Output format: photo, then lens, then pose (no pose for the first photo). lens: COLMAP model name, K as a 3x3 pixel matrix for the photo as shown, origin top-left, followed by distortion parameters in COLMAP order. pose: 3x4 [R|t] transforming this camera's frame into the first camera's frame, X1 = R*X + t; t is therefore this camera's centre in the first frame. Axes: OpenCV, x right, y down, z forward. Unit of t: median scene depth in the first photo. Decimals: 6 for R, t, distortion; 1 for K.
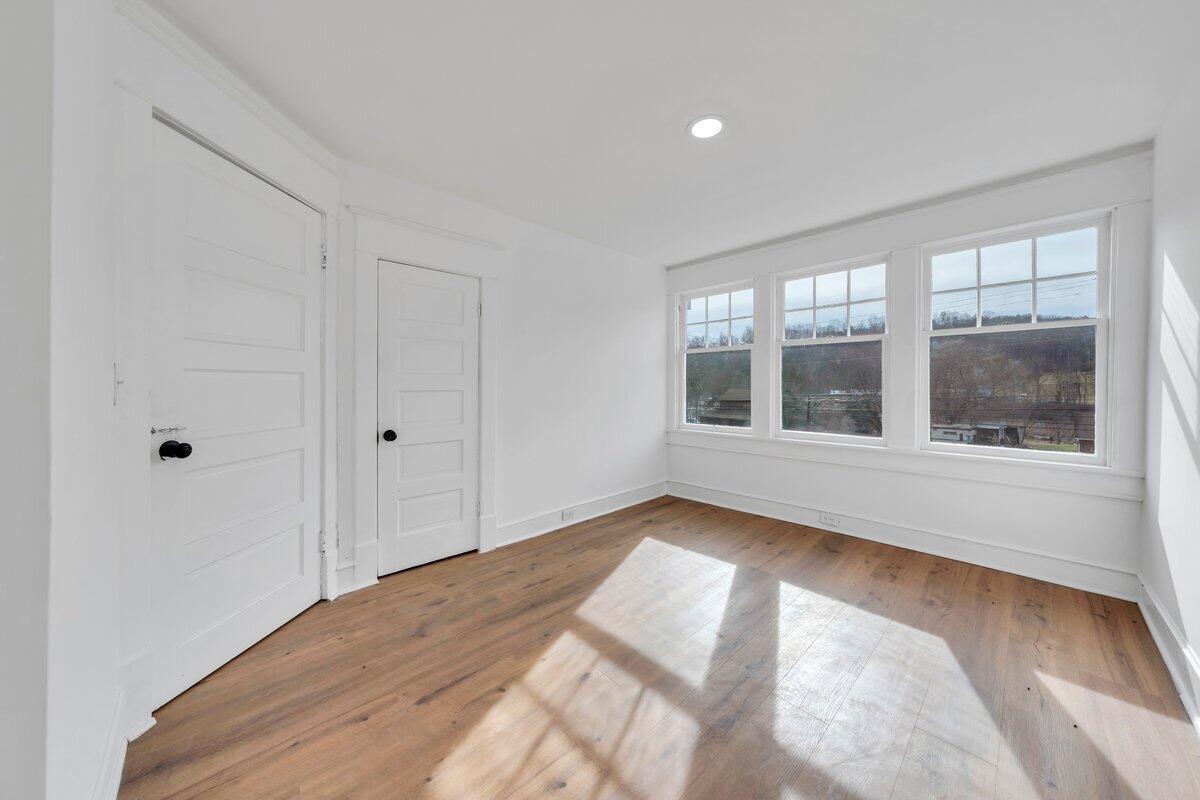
lens RADIAL K [[409.5, 0, 594.5], [0, 409.5, 390.9], [0, 0, 1]] dist [-0.000732, -0.000016]
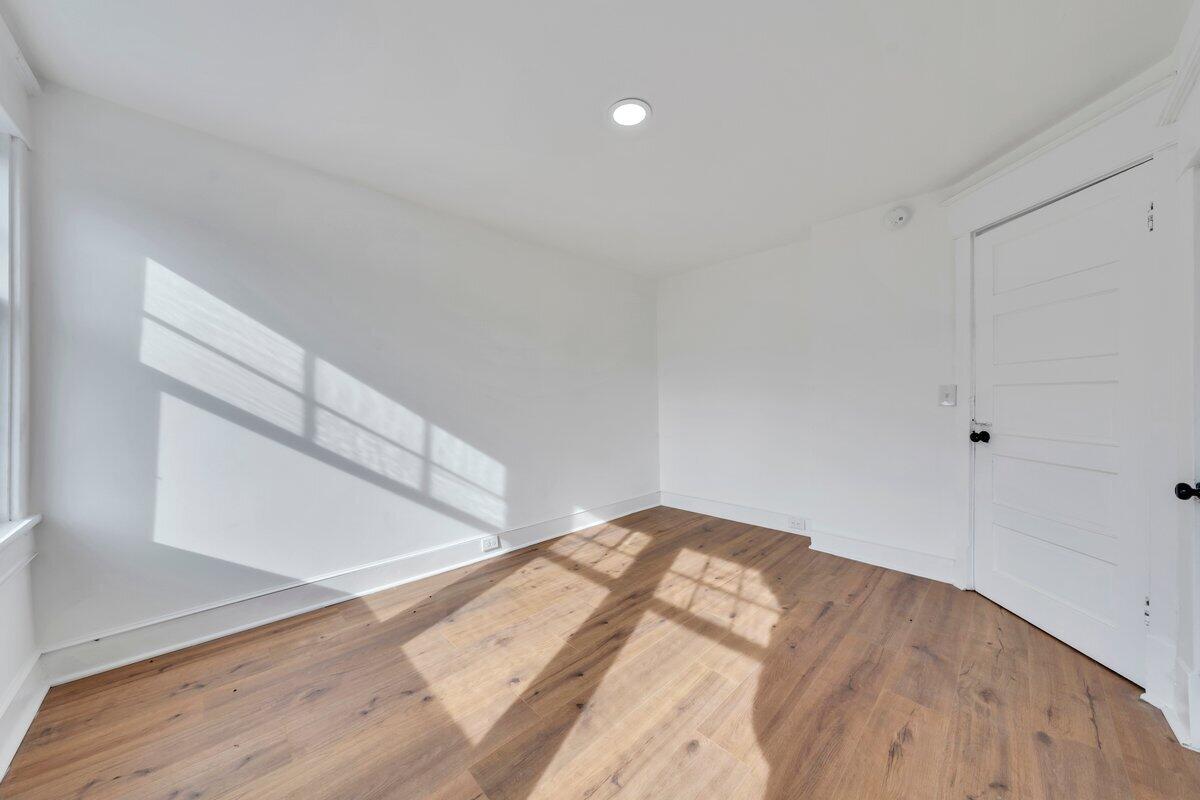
lens RADIAL K [[409.5, 0, 603.5], [0, 409.5, 393.6], [0, 0, 1]] dist [-0.000732, -0.000016]
pose [[-0.999515, -0.001113, -0.031131, 0.403424], [-0.001501, 0.999922, 0.012438, -0.033105], [0.031115, 0.012479, -0.999438, 2.122325]]
